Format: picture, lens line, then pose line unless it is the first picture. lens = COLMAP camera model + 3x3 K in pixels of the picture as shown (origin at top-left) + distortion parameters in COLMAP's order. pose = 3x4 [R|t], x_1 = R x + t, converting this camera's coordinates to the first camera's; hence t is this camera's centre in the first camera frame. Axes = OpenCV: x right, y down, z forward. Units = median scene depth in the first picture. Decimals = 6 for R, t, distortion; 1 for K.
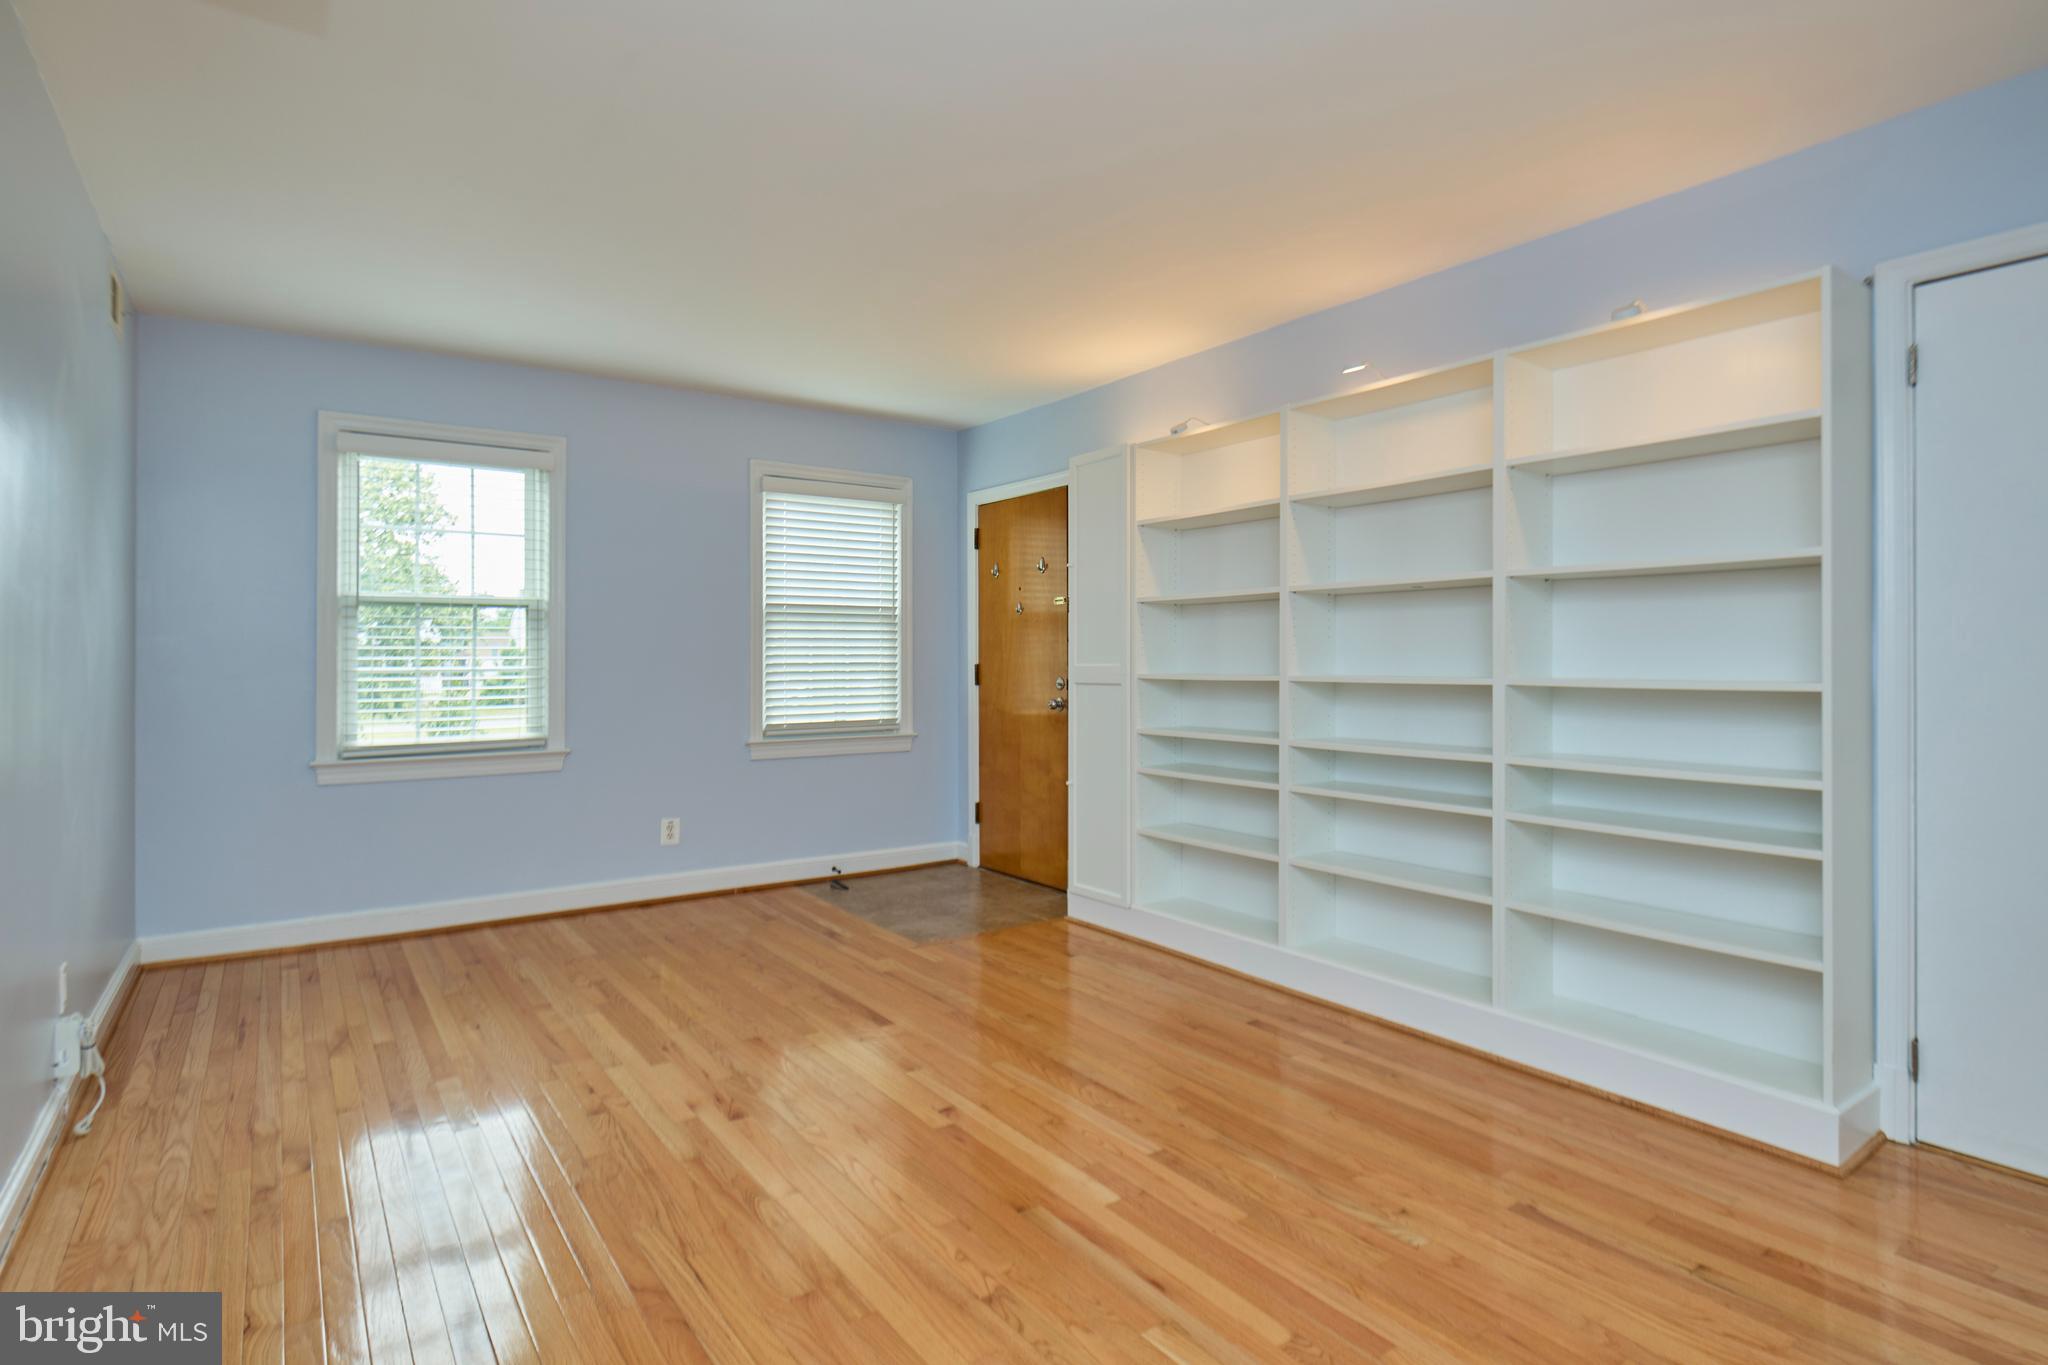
lens RADIAL K [[1077.1, 0, 1015.9], [0, 1077.1, 655.5], [0, 0, 1]] dist [0.001770, 0.000330]
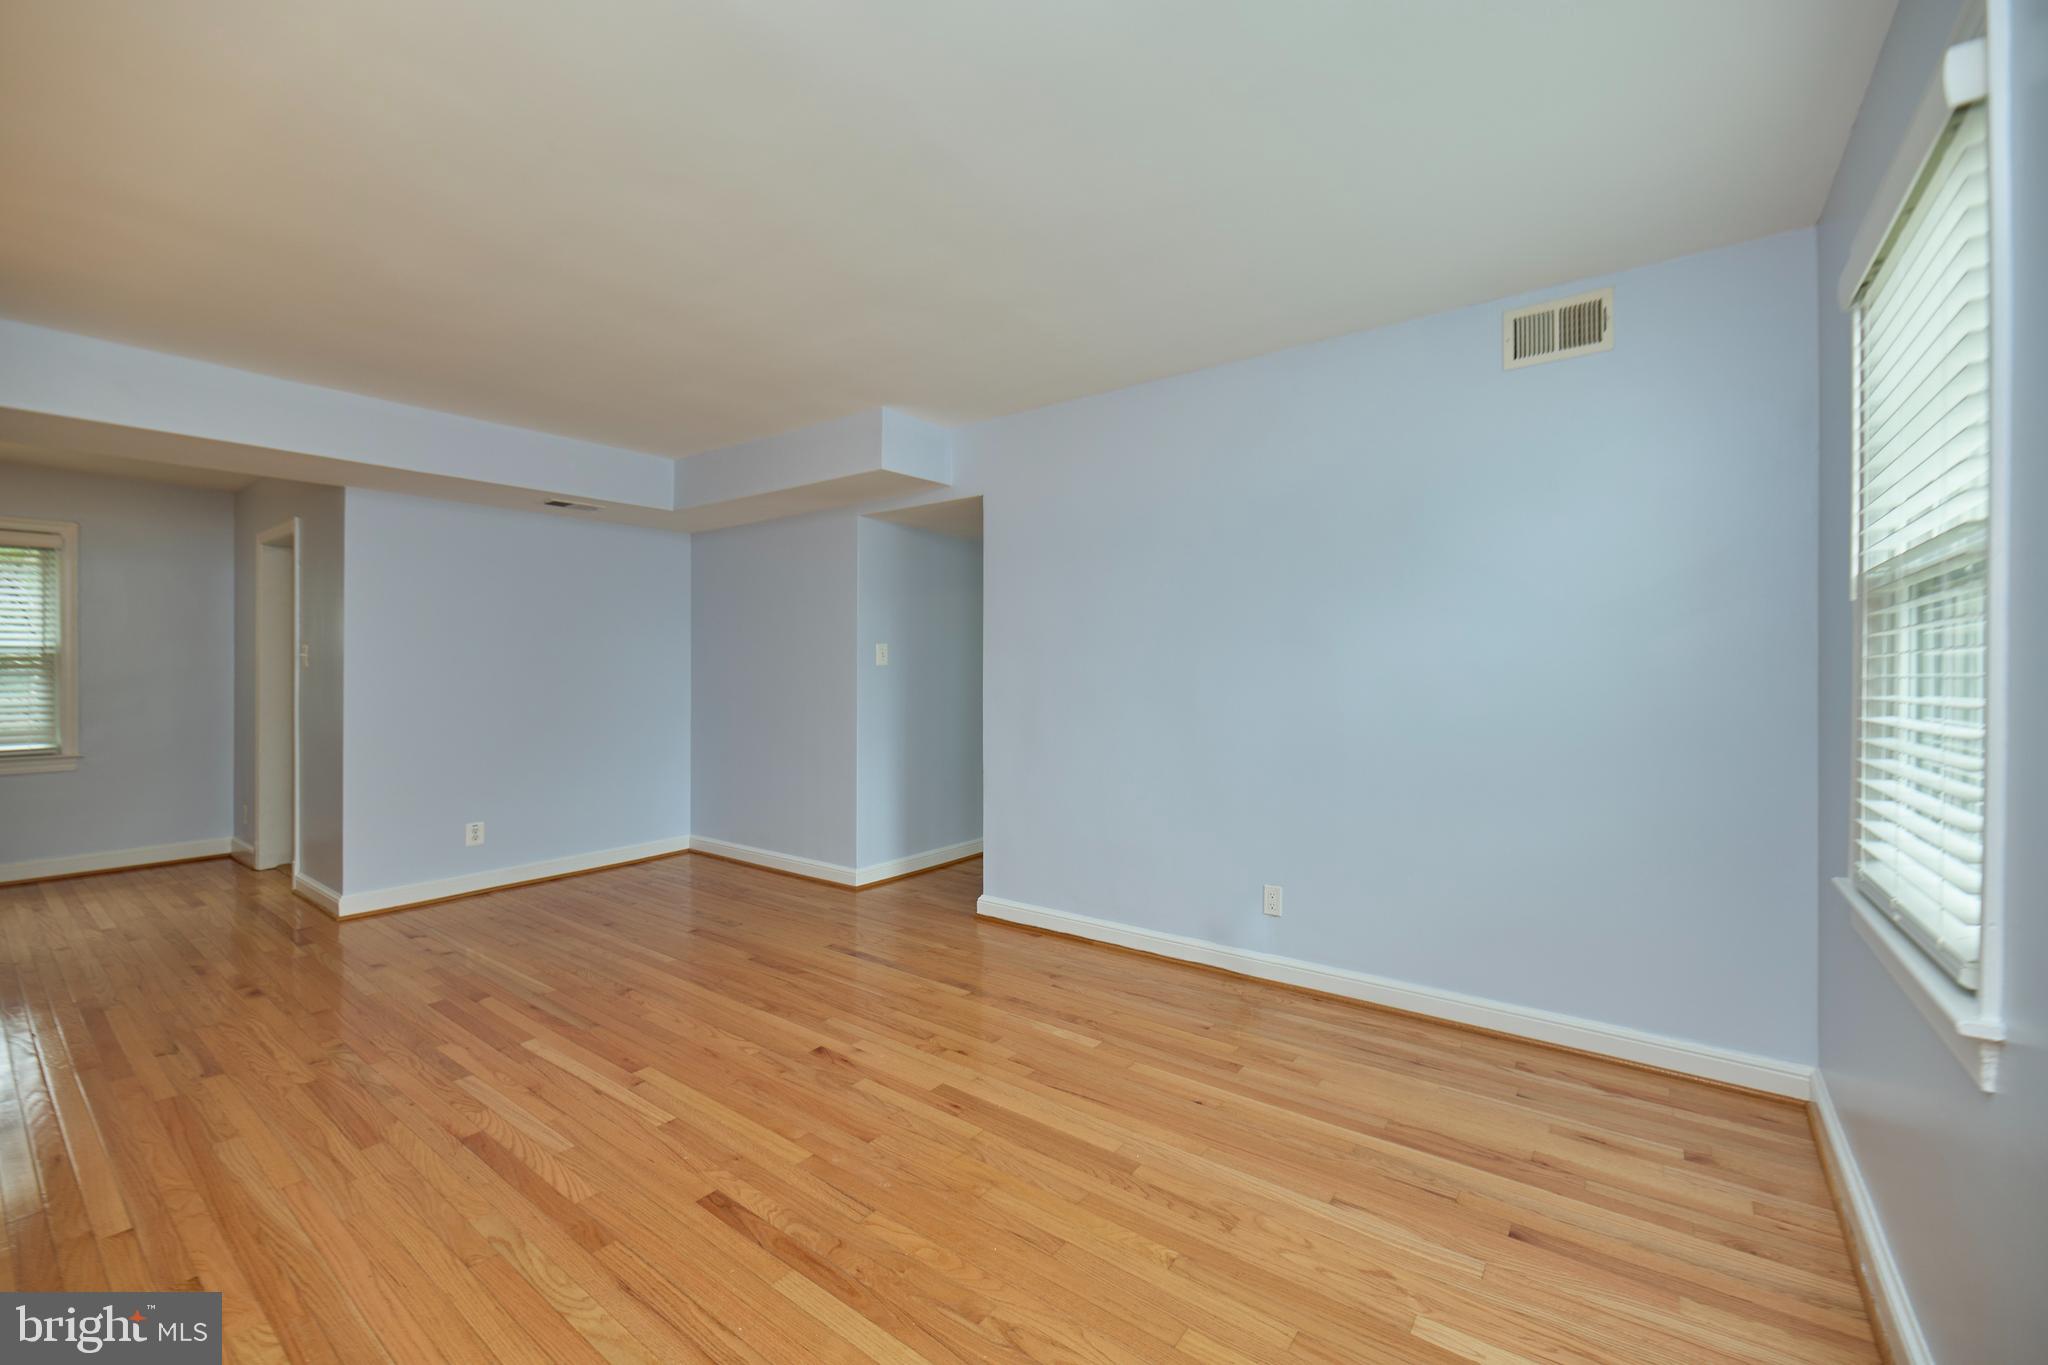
lens RADIAL K [[825.0, 0, 1041.8], [0, 825.0, 672.2], [0, 0, 1]] dist [-0.001359, -0.000367]
pose [[-0.944449, 0.008583, -0.328545, -0.109555], [0.008899, 0.999960, 0.000540, -0.010633], [0.328536, -0.002413, -0.944488, 1.149513]]
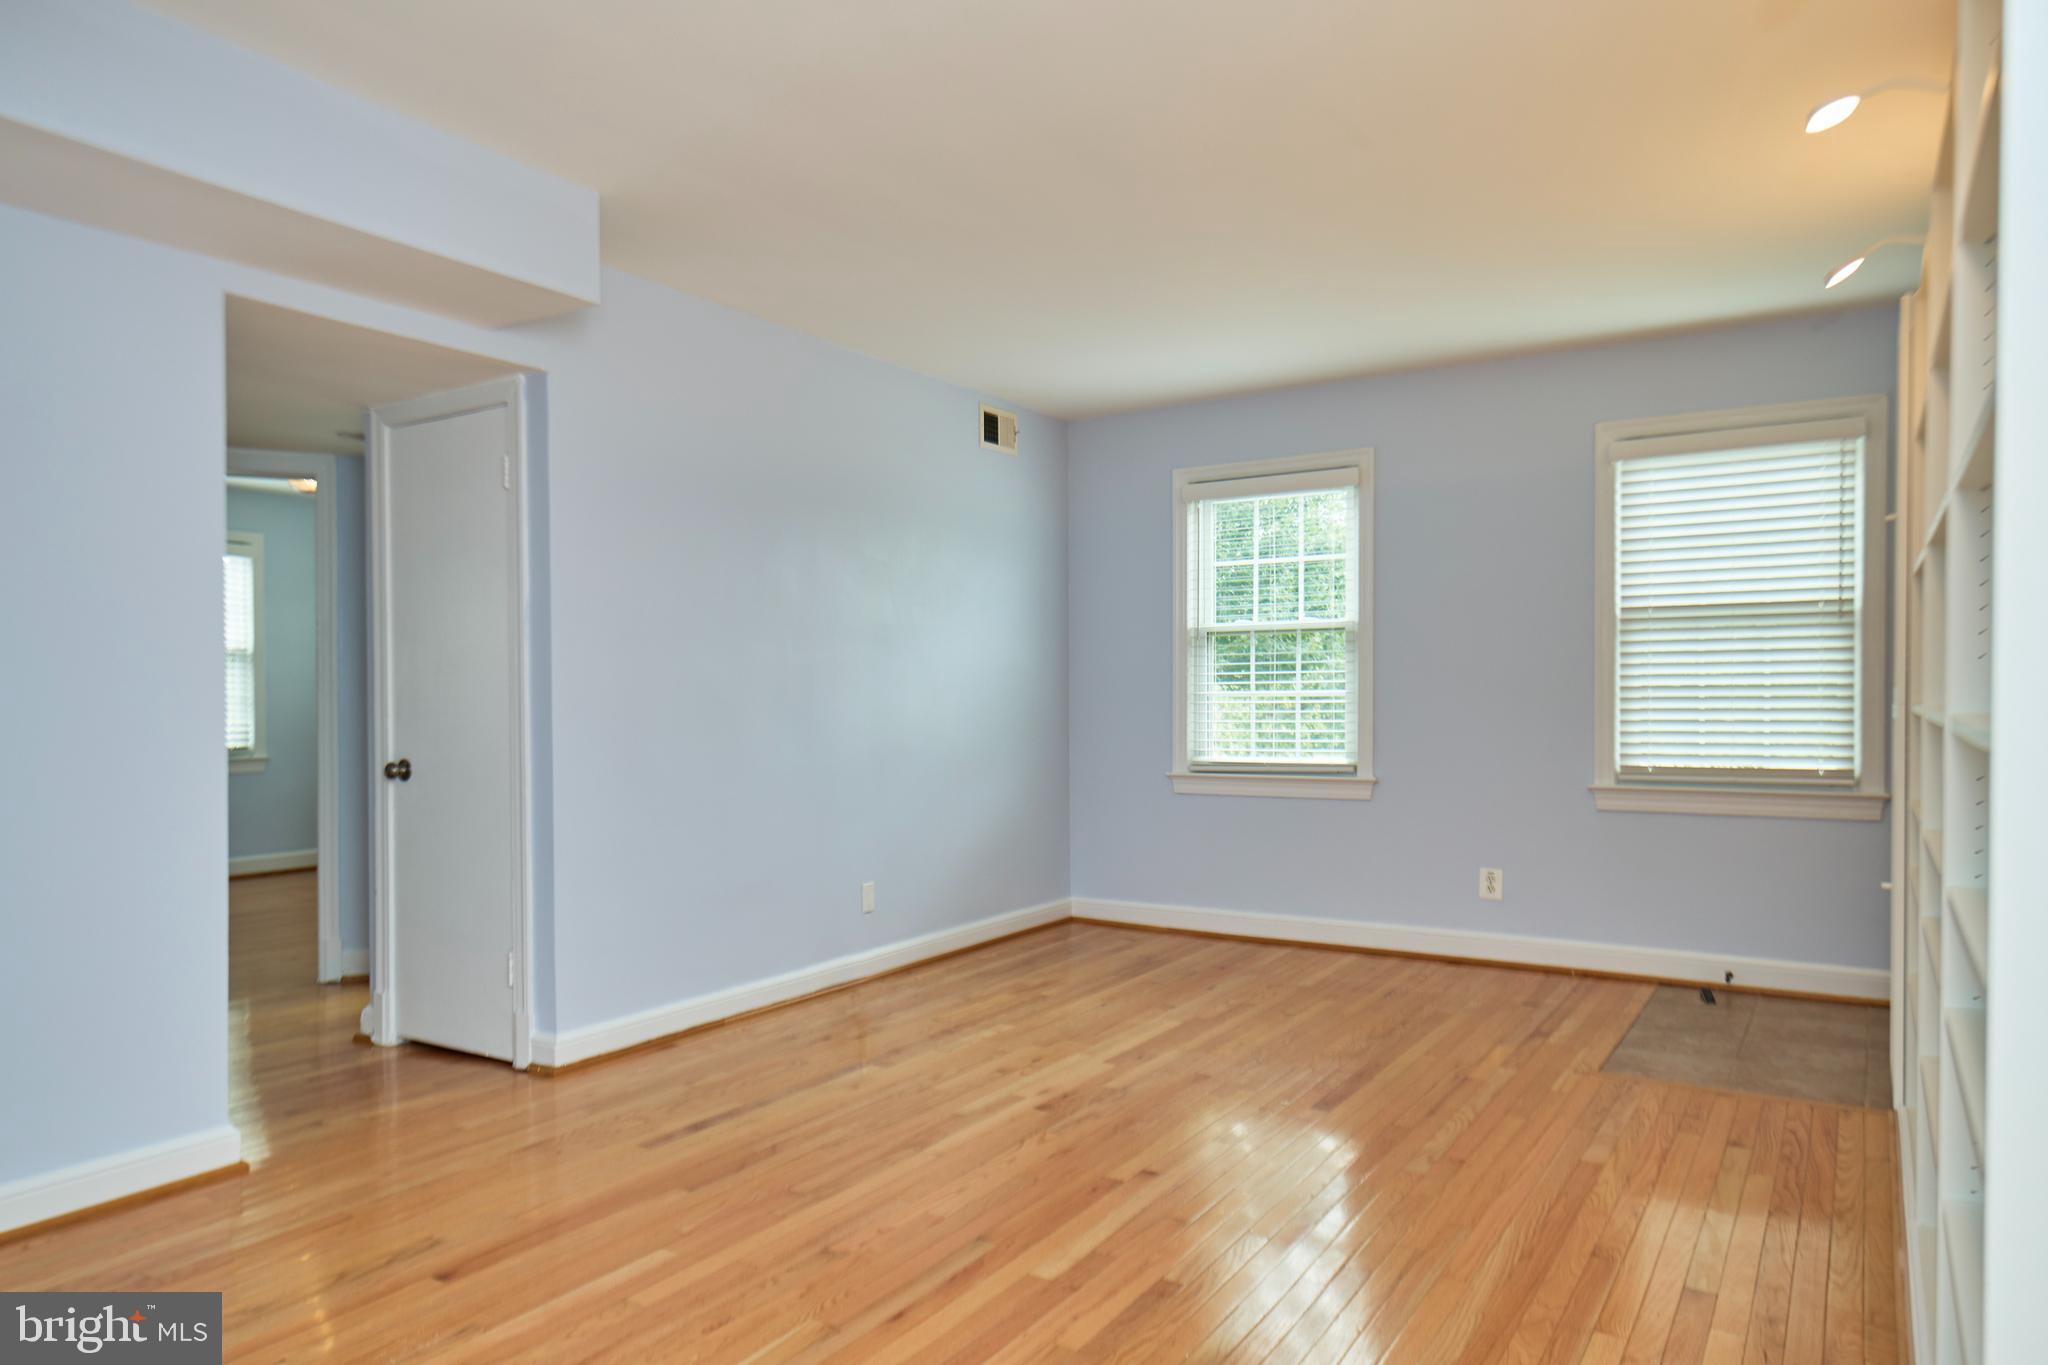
lens RADIAL K [[1296.7, 0, 971.7], [0, 1296.7, 721.1], [0, 0, 1]] dist [0.006689, 0.002568]
pose [[0.358809, 0.021339, -0.933167, 0.524472], [0.010431, 0.999585, 0.026869, 0.003185], [0.933353, -0.019375, 0.358437, 0.272074]]
